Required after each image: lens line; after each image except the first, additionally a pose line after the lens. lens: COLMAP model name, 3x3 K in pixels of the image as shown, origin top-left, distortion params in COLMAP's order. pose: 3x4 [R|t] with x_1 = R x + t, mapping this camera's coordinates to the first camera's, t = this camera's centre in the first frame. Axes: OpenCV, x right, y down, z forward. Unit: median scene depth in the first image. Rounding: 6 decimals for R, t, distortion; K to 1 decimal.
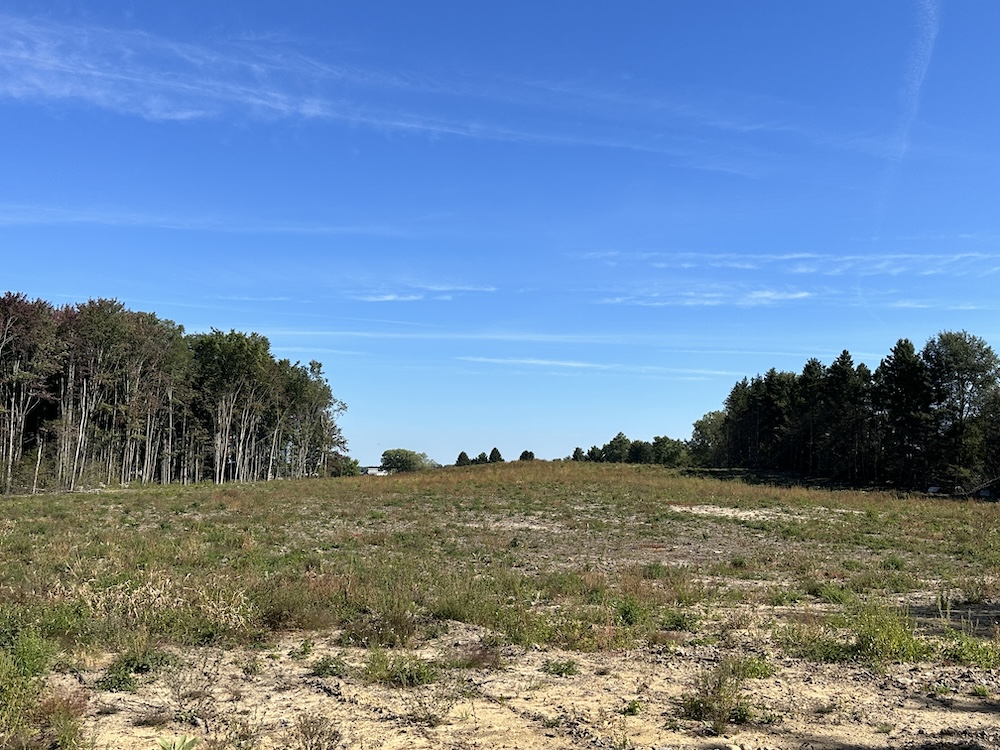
lens RADIAL K [[993.0, 0, 504.3], [0, 993.0, 428.7], [0, 0, 1]] dist [0.053250, 0.000000]
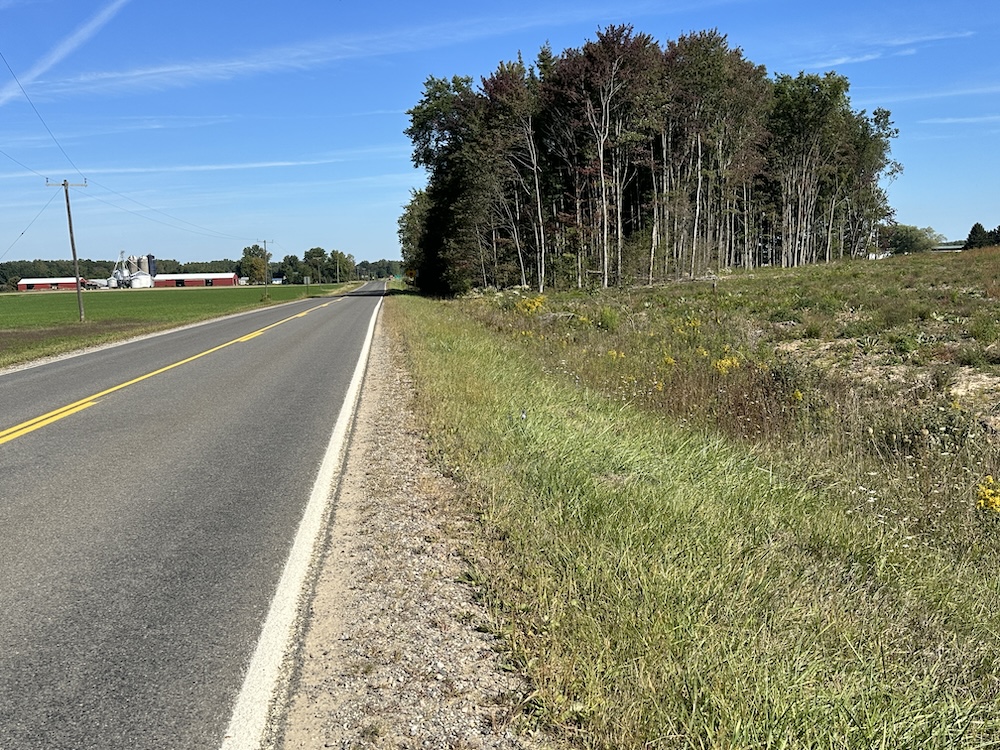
lens RADIAL K [[993.0, 0, 499.2], [0, 993.0, 367.2], [0, 0, 1]] dist [0.053250, 0.000000]
pose [[0.906544, 0.003056, -0.422101, -0.104355], [0.060127, 0.988842, 0.136293, 0.006854], [0.417808, -0.148935, 0.896245, 0.097094]]
